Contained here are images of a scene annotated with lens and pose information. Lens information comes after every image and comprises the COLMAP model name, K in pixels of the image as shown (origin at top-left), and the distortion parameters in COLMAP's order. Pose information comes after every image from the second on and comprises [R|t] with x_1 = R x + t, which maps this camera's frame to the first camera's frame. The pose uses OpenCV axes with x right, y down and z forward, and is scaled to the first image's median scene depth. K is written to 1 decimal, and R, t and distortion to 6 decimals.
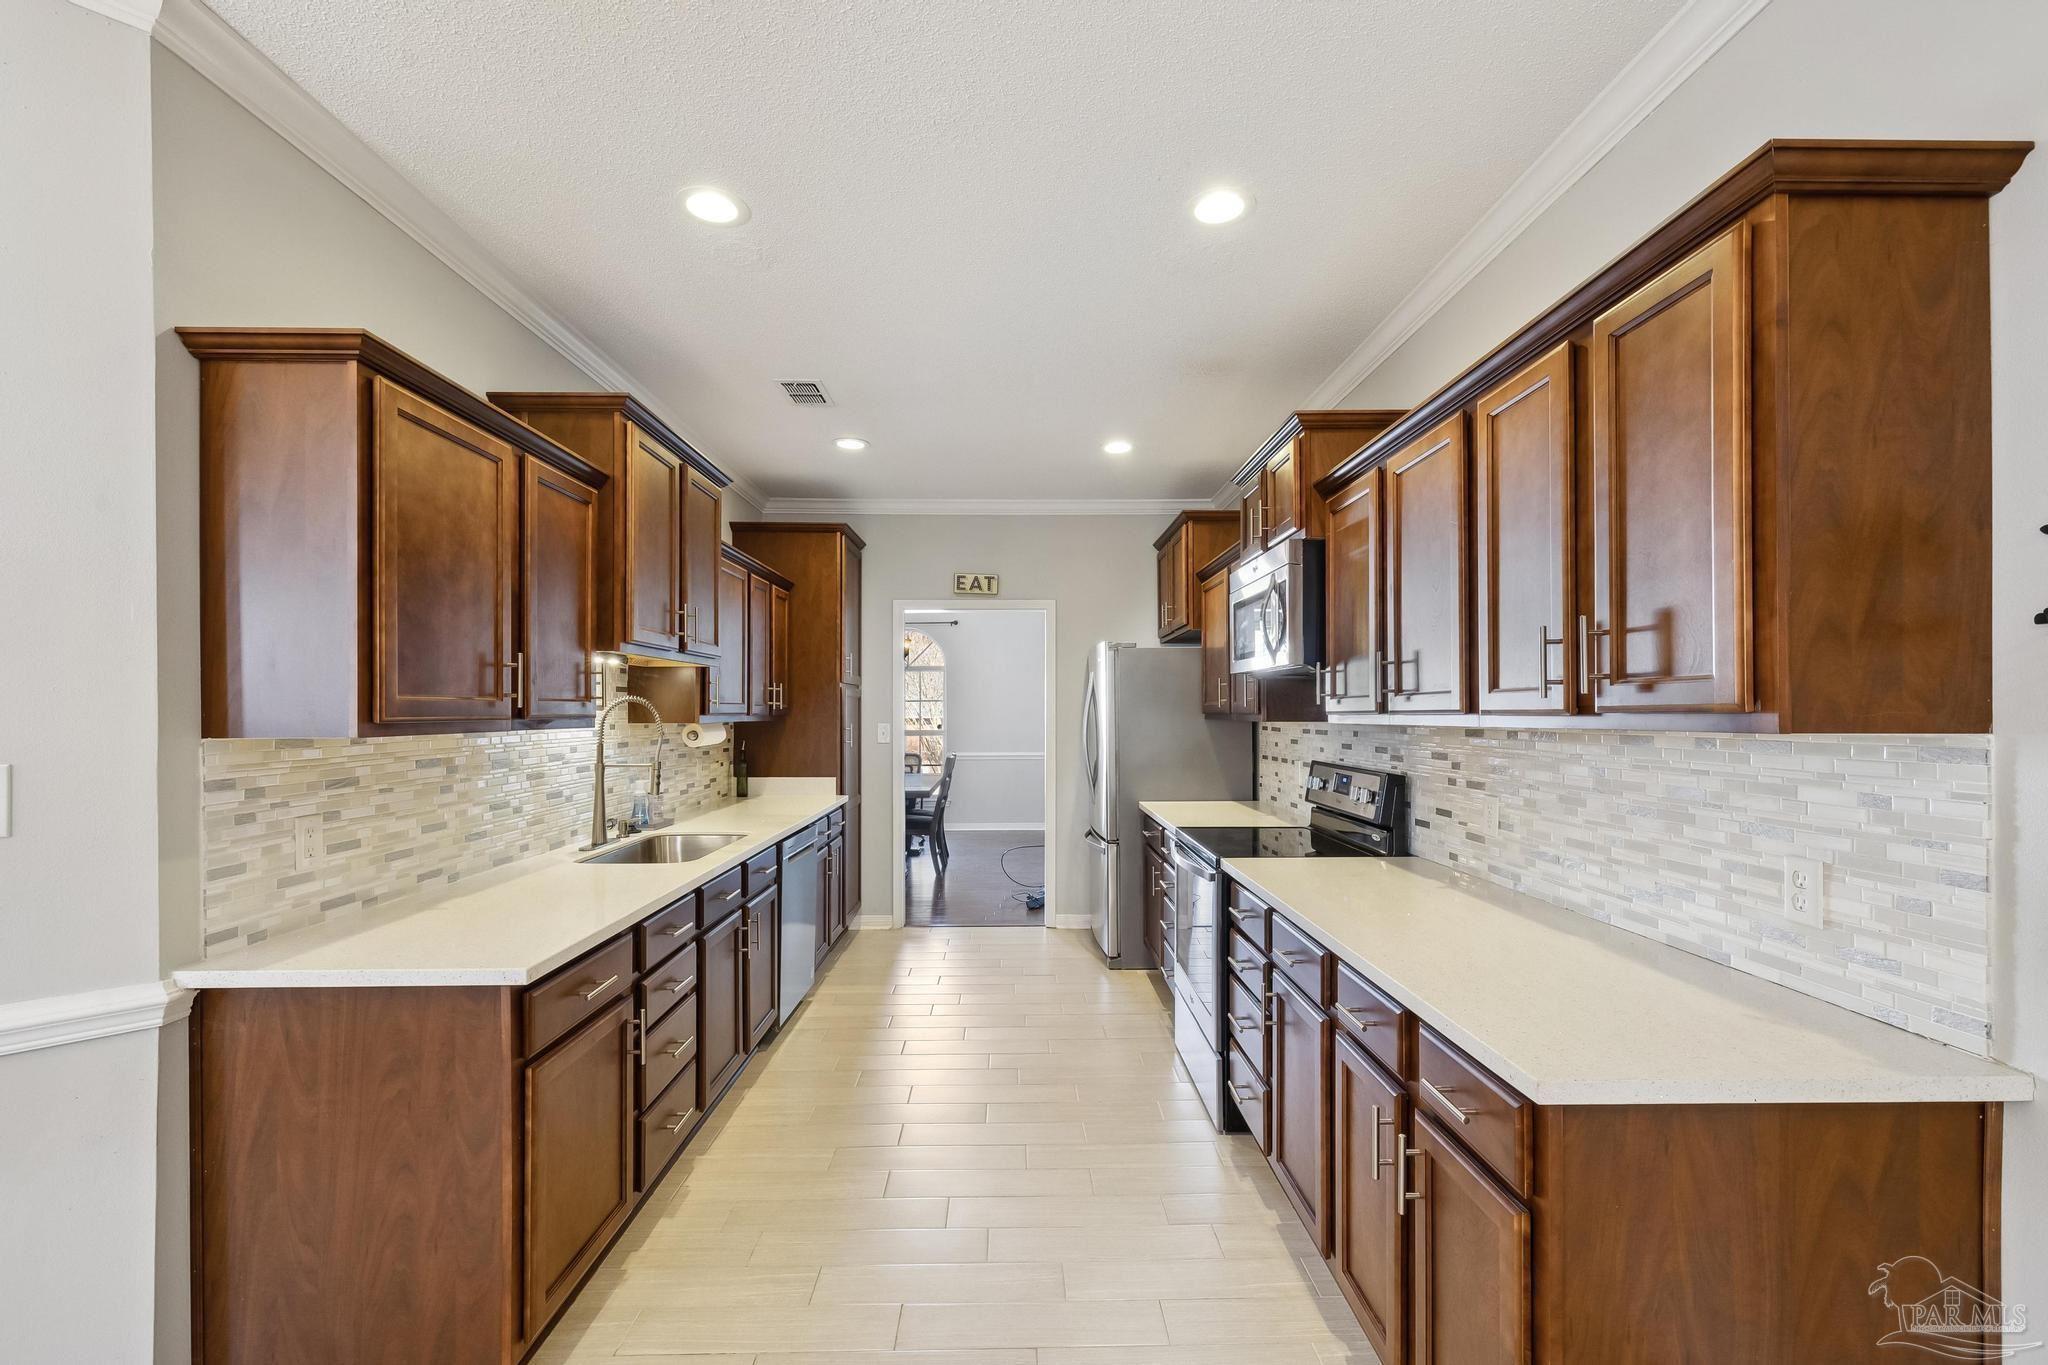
lens RADIAL K [[865.5, 0, 1029.6], [0, 865.5, 705.0], [0, 0, 1]] dist [-0.000034, 0.000419]
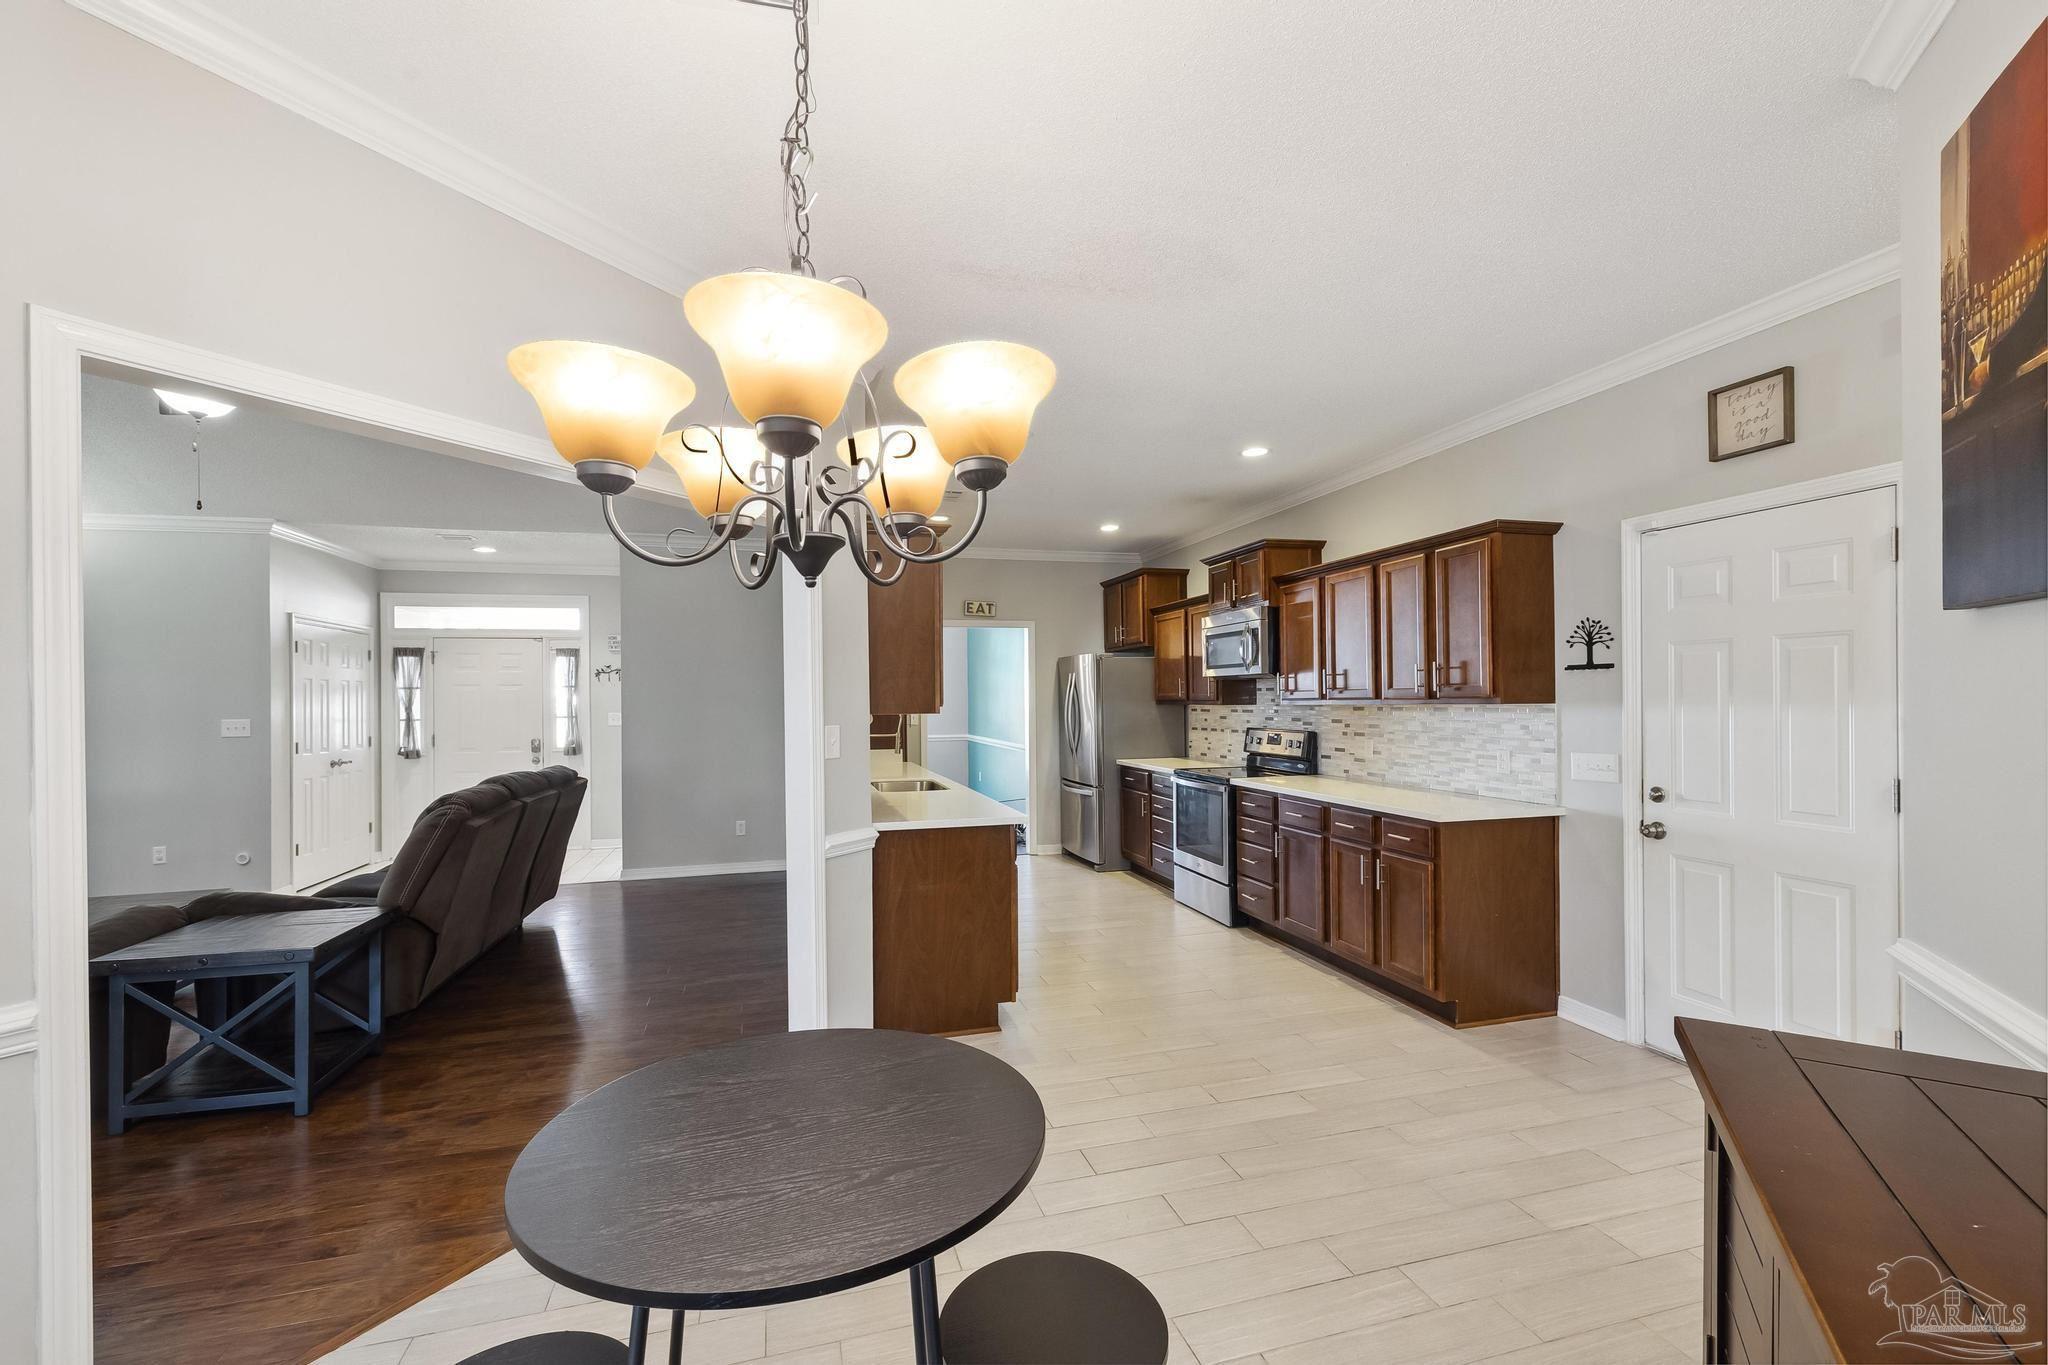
lens RADIAL K [[865.5, 0, 1022.2], [0, 865.5, 692.9], [0, 0, 1]] dist [-0.000034, 0.000419]
pose [[0.968409, -0.006990, 0.249271, -0.843693], [0.007582, 0.999970, -0.001416, -0.008060], [-0.249254, 0.003261, 0.968433, -0.851555]]
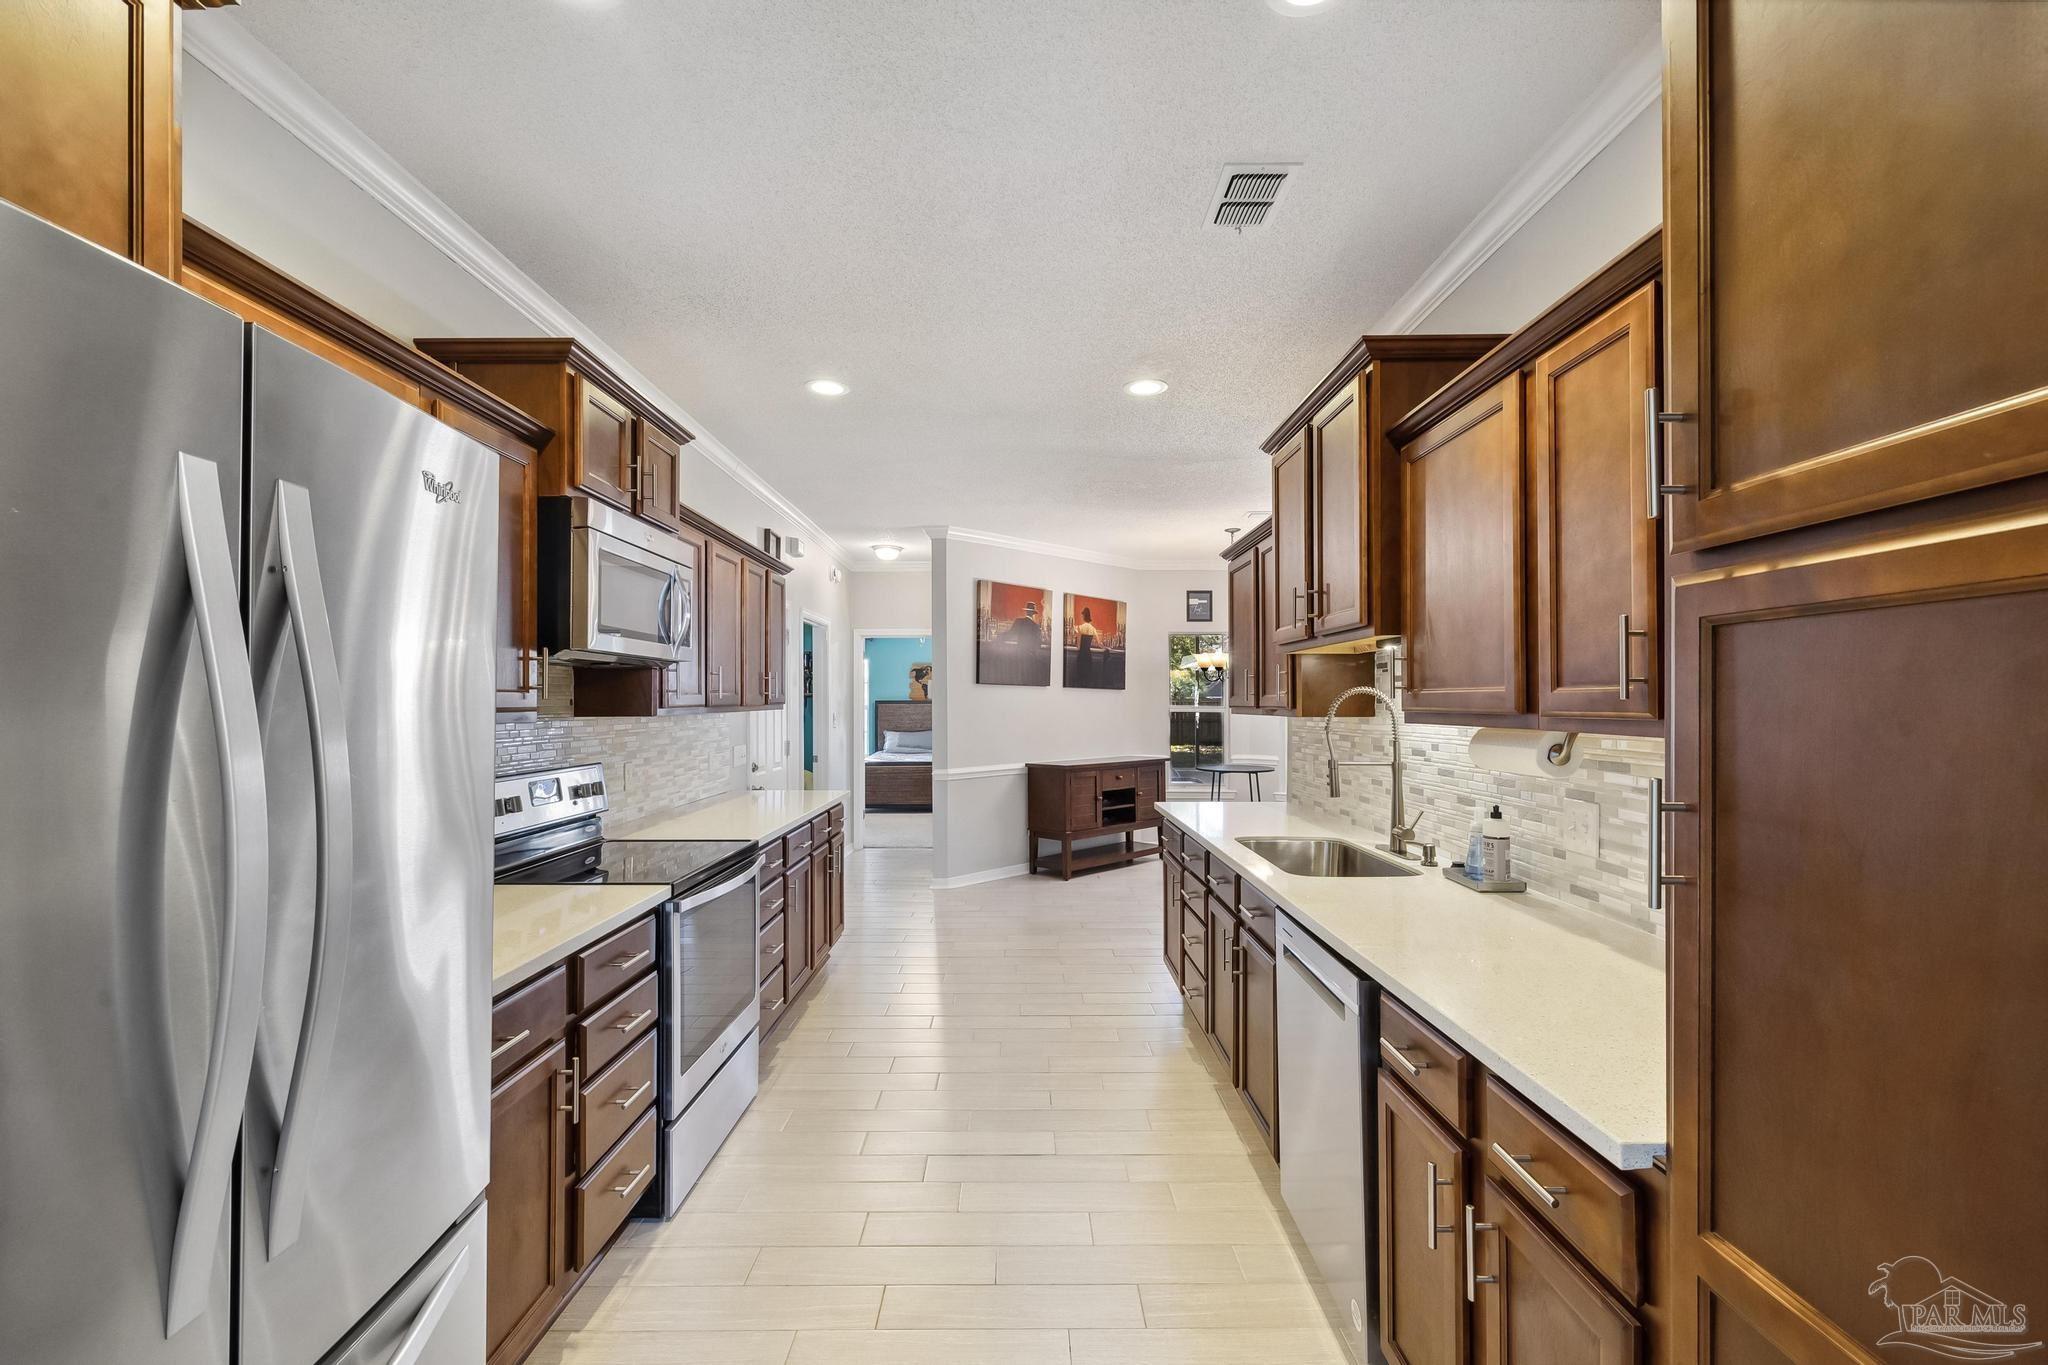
lens RADIAL K [[865.5, 0, 1032.5], [0, 865.5, 682.0], [0, 0, 1]] dist [-0.000034, 0.000419]
pose [[-0.999974, 0.002795, 0.006612, -0.174918], [0.002623, 0.999663, -0.025840, 0.010044], [-0.006682, -0.025822, -0.999644, 2.655385]]
